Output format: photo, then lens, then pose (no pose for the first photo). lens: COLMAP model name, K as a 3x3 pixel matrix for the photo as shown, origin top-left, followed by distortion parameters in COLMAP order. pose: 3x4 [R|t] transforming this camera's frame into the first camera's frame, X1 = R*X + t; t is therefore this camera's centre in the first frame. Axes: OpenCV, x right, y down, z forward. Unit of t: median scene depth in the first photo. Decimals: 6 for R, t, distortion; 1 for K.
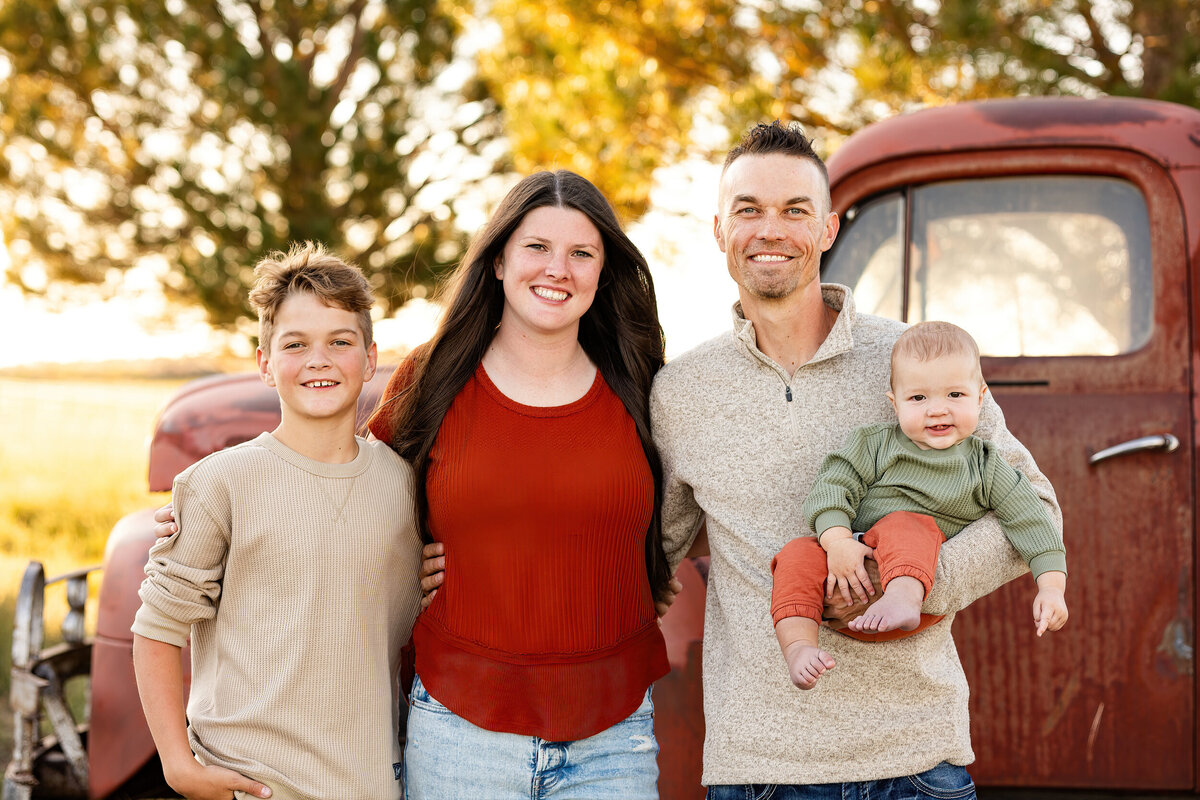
lens RADIAL K [[2916.3, 0, 637.9], [0, 2916.3, 395.6], [0, 0, 1]] dist [-0.085776, 0.920902]
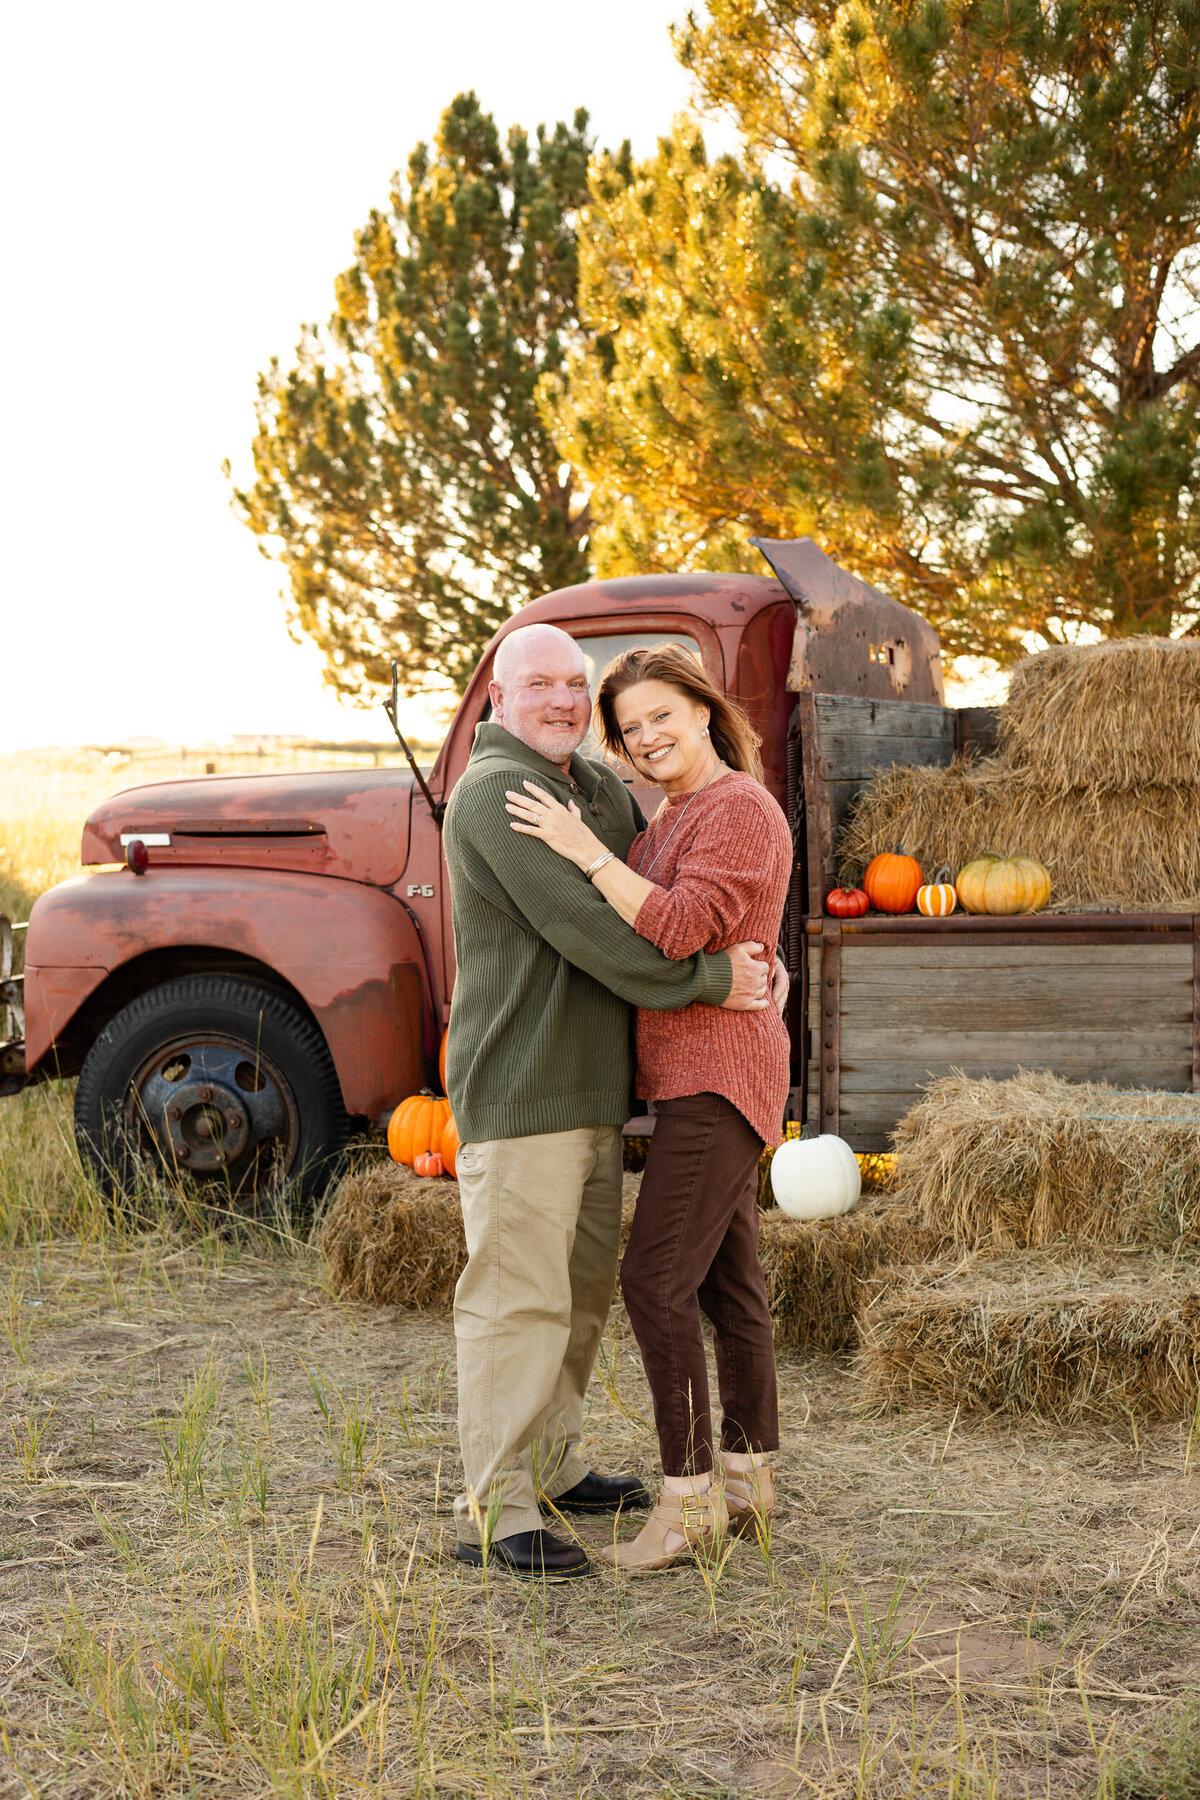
lens RADIAL K [[2674.3, 0, 627.8], [0, 2674.3, 912.0], [0, 0, 1]] dist [-0.003897, 0.112739]
pose [[0.986851, -0.011037, -0.161256, 0.349492], [0.020215, 0.998260, 0.055385, -0.012693], [0.160364, -0.057917, 0.985357, -0.296562]]
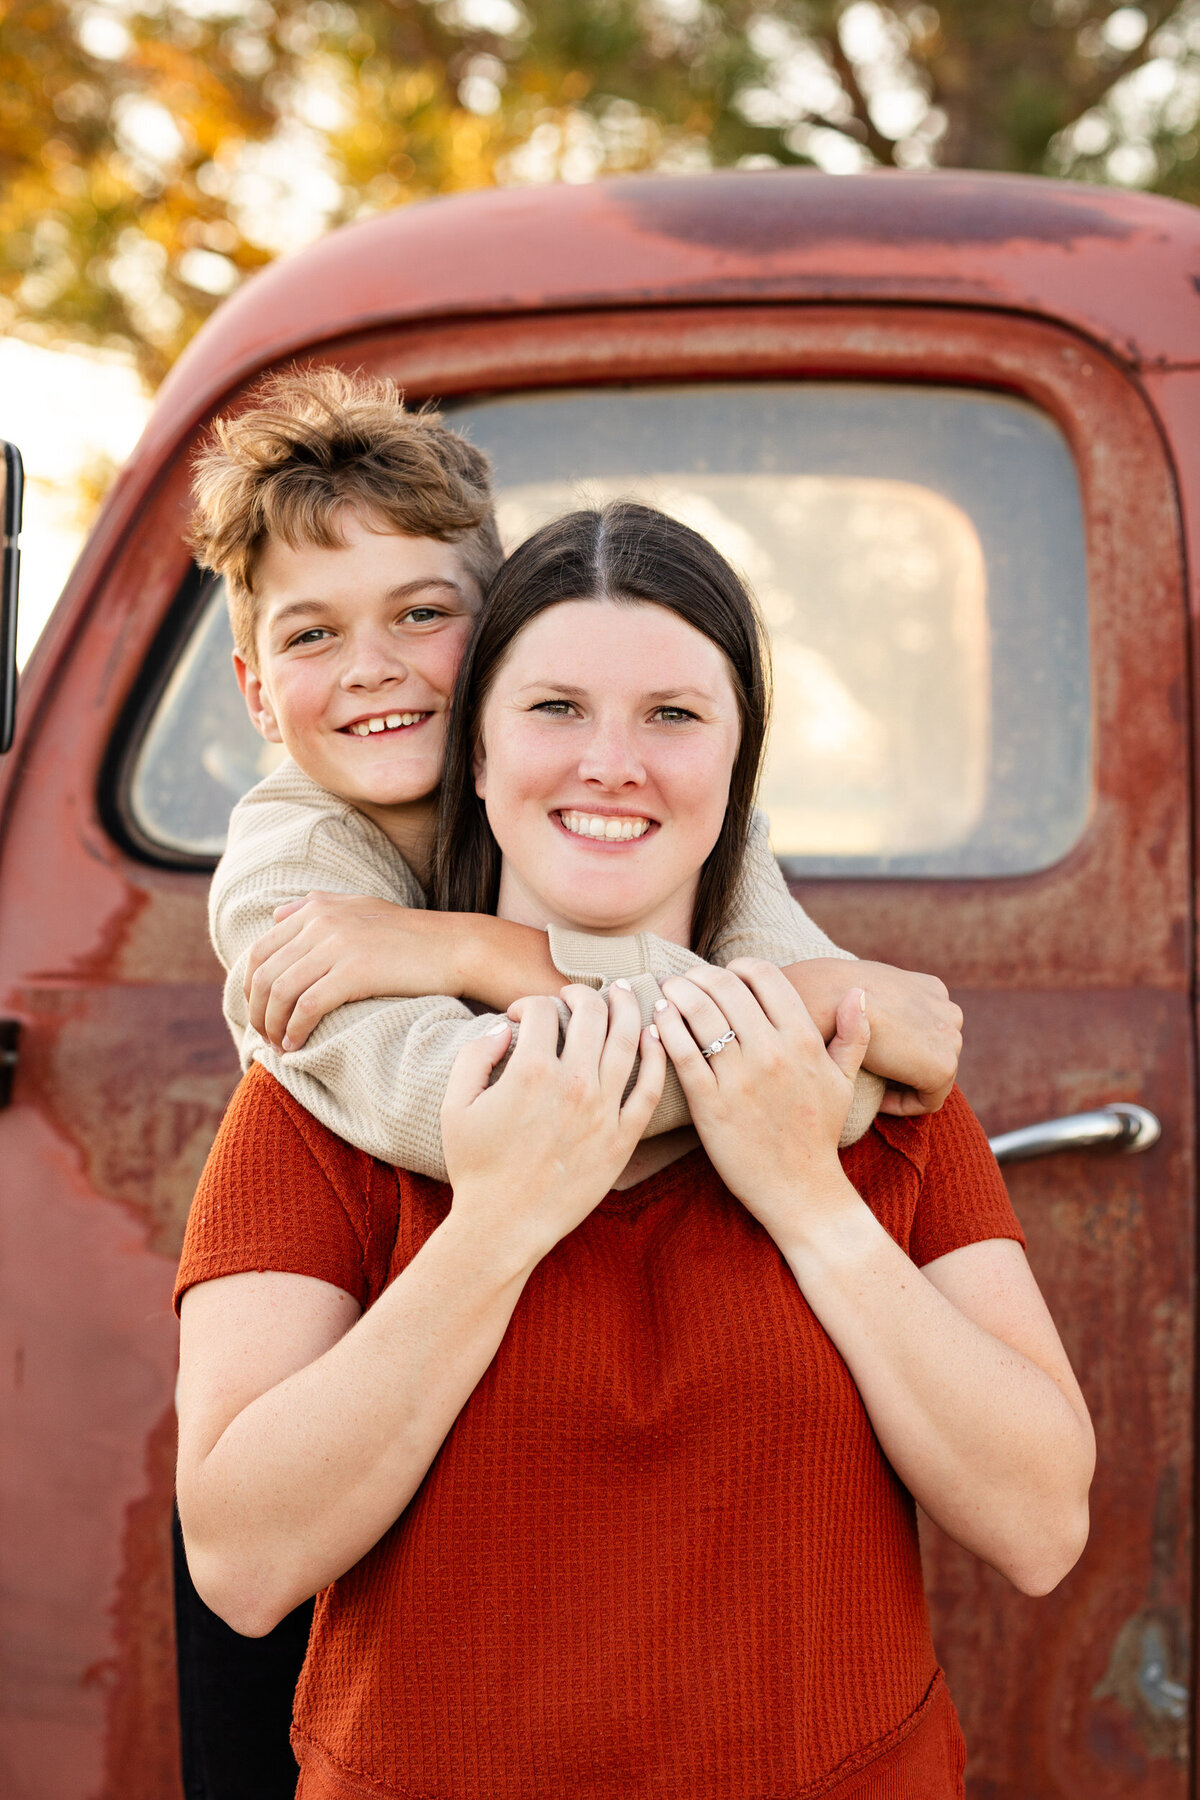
lens RADIAL K [[5340.1, 0, 598.3], [0, 5340.1, 979.1], [0, 0, 1]] dist [-0.097514, -0.029253]
pose [[0.992905, 0.005945, 0.118765, 0.036776], [-0.010796, 0.999132, 0.040239, -0.027879], [-0.118423, -0.041236, 0.992107, 0.344474]]
